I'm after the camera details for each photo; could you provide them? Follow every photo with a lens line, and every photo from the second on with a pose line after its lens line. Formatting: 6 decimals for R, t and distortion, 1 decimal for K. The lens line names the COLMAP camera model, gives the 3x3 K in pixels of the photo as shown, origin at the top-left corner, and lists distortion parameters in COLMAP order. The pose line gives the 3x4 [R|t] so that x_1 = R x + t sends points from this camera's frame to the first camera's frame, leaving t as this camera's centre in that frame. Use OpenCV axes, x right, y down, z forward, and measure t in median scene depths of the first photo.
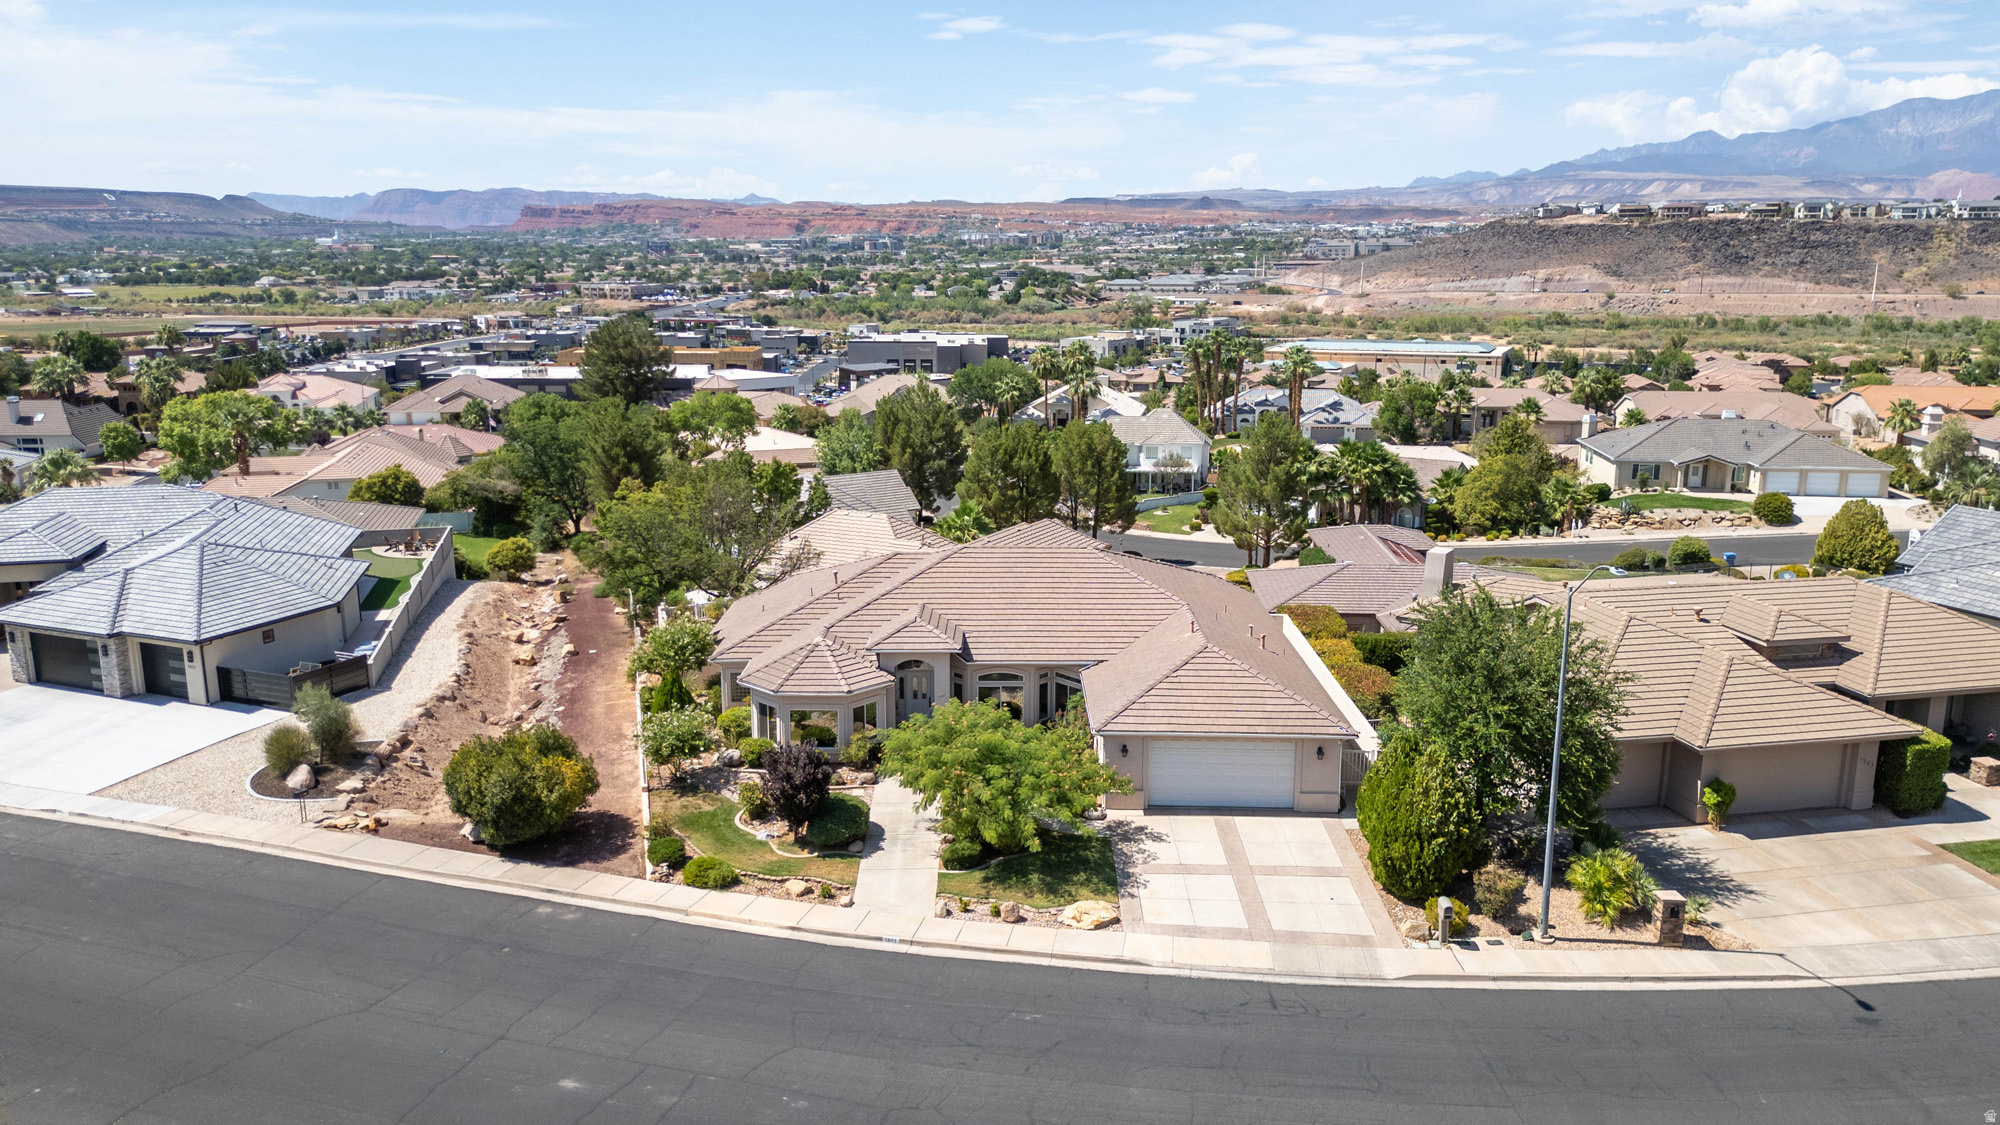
lens RADIAL K [[1420.8, 0, 991.1], [0, 1420.8, 552.5], [0, 0, 1]] dist [0.063871, -0.066011]
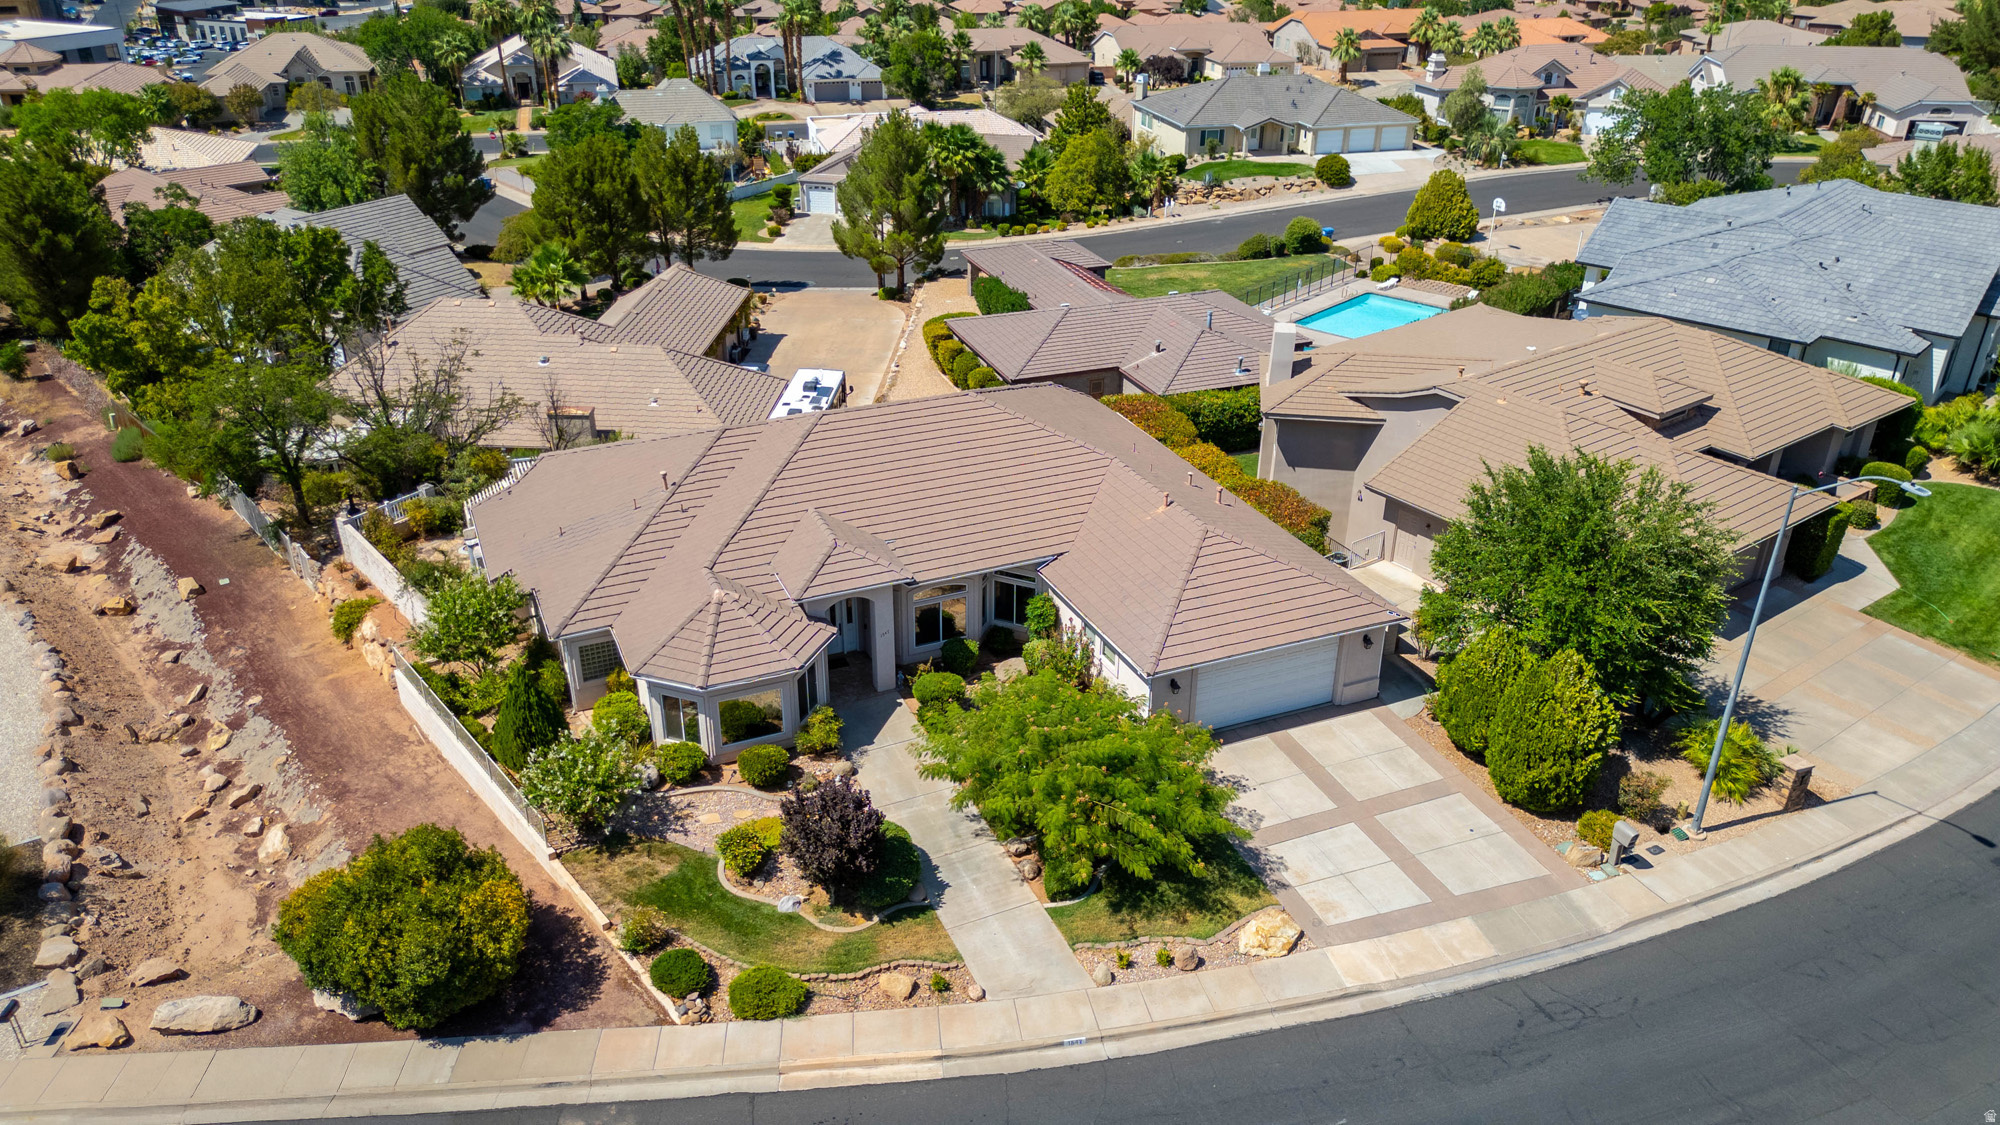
lens RADIAL K [[1420.8, 0, 991.1], [0, 1420.8, 552.5], [0, 0, 1]] dist [0.063871, -0.066011]
pose [[0.911815, -0.176957, 0.370513, -0.227888], [0.076910, 0.960002, 0.269224, -0.127842], [-0.403334, -0.216986, 0.888954, 0.246122]]
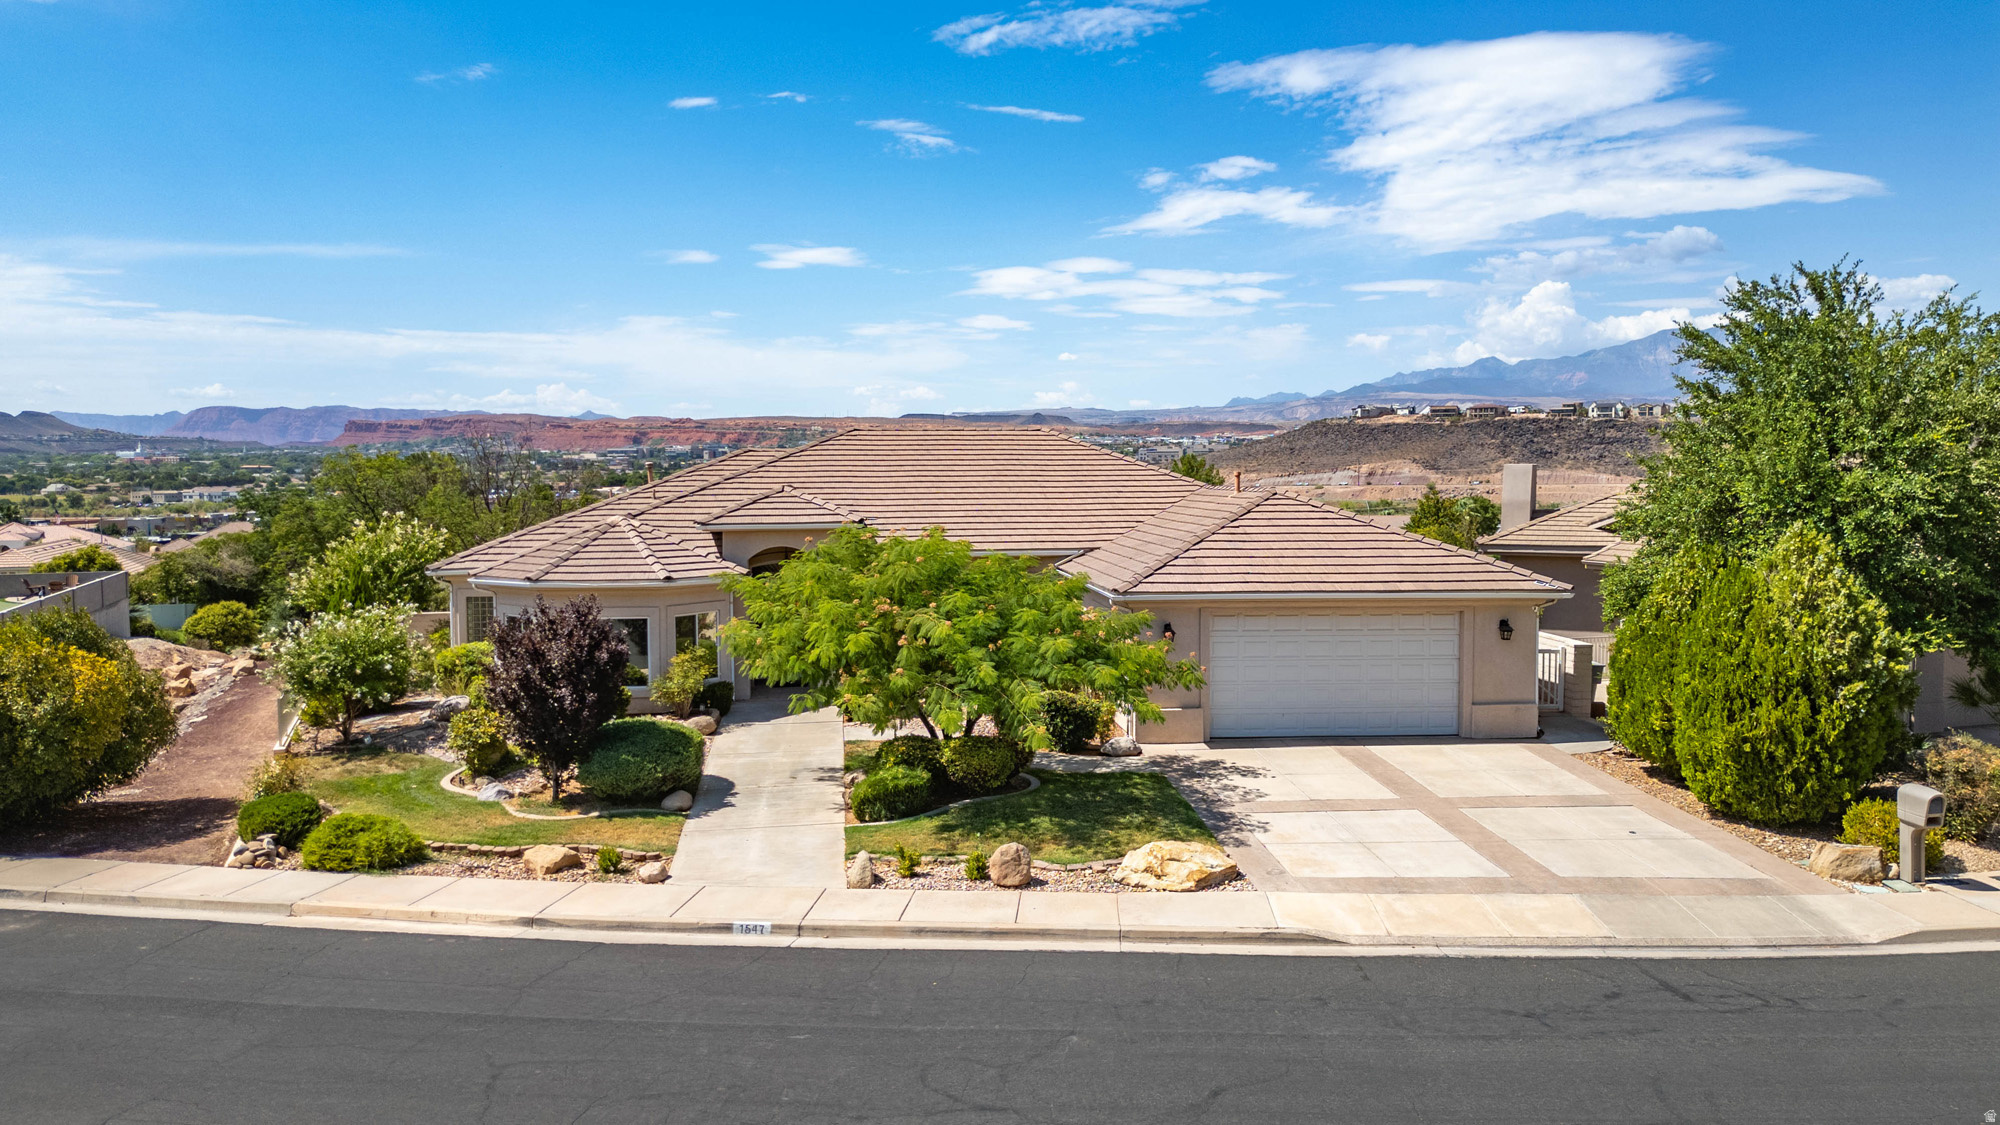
lens RADIAL K [[1420.8, 0, 991.1], [0, 1420.8, 552.5], [0, 0, 1]] dist [0.063871, -0.066011]
pose [[0.993696, -0.011750, 0.111489, -0.028712], [0.027966, 0.989033, -0.145020, 0.143243], [-0.108563, 0.147224, 0.983127, 0.345986]]
